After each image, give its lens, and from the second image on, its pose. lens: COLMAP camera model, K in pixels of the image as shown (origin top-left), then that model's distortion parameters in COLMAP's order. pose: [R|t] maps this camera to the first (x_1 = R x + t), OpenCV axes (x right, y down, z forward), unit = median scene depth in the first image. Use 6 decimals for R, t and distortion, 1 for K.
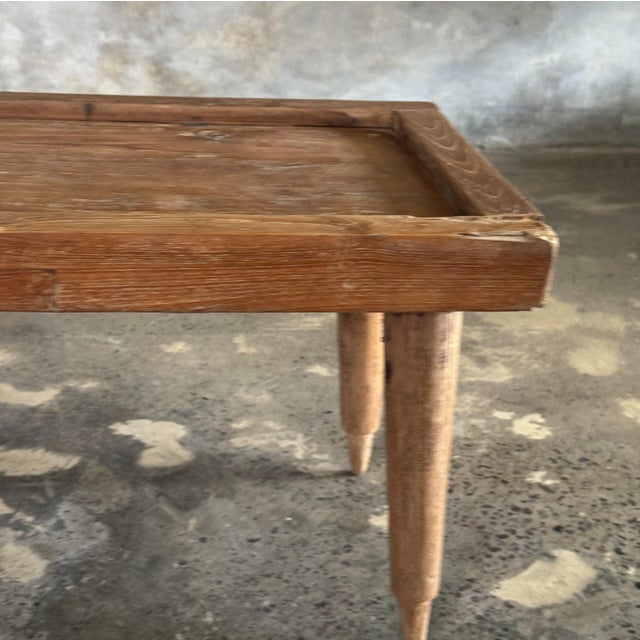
lens RADIAL K [[1194.2, 0, 309.6], [0, 1194.2, 313.8], [0, 0, 1]] dist [0.133761, 0.000000]
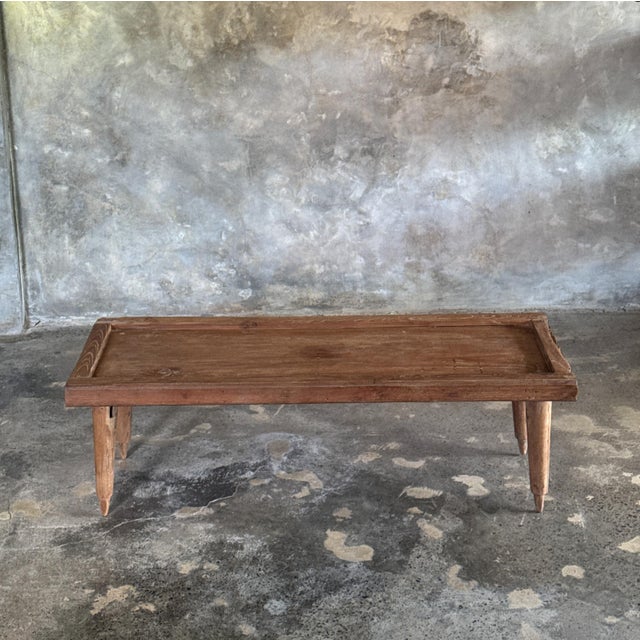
lens RADIAL K [[1194.2, 0, 317.7], [0, 1194.2, 207.5], [0, 0, 1]] dist [0.133761, 0.000000]
pose [[0.989578, -0.030115, -0.140810, -0.078709], [0.012886, 0.992483, -0.121702, -0.148821], [0.143417, 0.118619, 0.982528, -1.425399]]
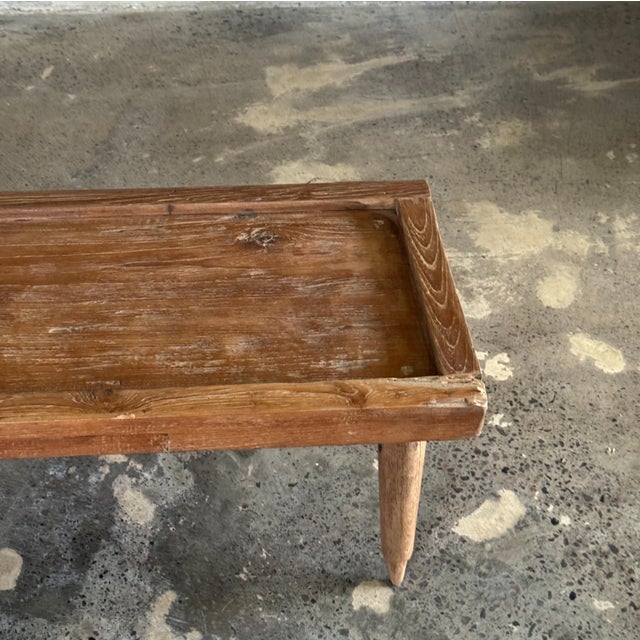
lens RADIAL K [[1194.2, 0, 312.8], [0, 1194.2, 316.8], [0, 0, 1]] dist [0.133761, 0.000000]
pose [[0.999541, 0.009944, -0.028603, 0.015214], [-0.000056, 0.945148, 0.326643, -0.418164], [0.030282, -0.326492, 0.944715, -0.267971]]
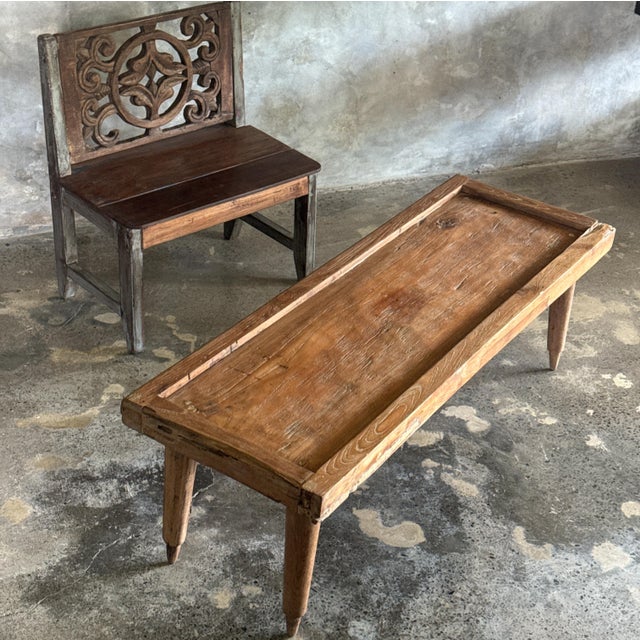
lens RADIAL K [[1194.2, 0, 321.0], [0, 1194.2, 280.6], [0, 0, 1]] dist [0.133761, 0.000000]
pose [[0.964692, -0.123049, 0.232868, -0.817736], [0.093338, 0.986494, 0.134605, -0.425243], [-0.246286, -0.108117, 0.963148, -0.896190]]
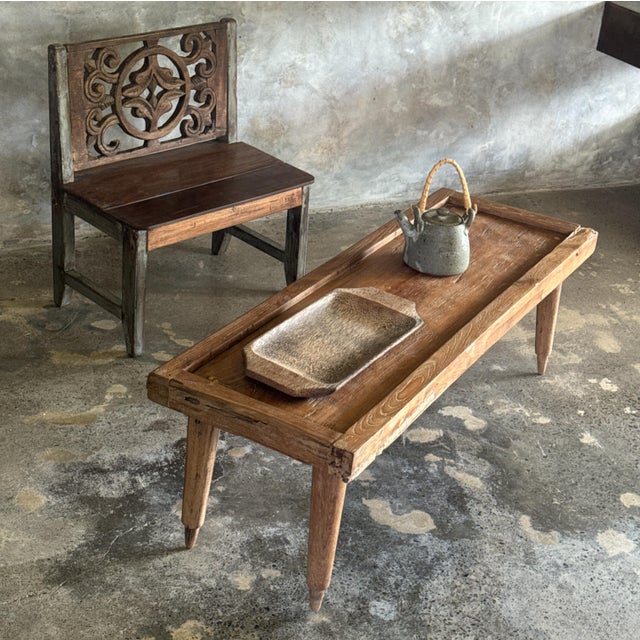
lens RADIAL K [[1194.2, 0, 316.3], [0, 1194.2, 245.7], [0, 0, 1]] dist [0.133761, 0.000000]
pose [[0.949094, -0.095898, 0.300041, -0.975540], [0.083723, 0.995068, 0.053207, -0.326515], [-0.303664, -0.025378, 0.952441, -0.924162]]
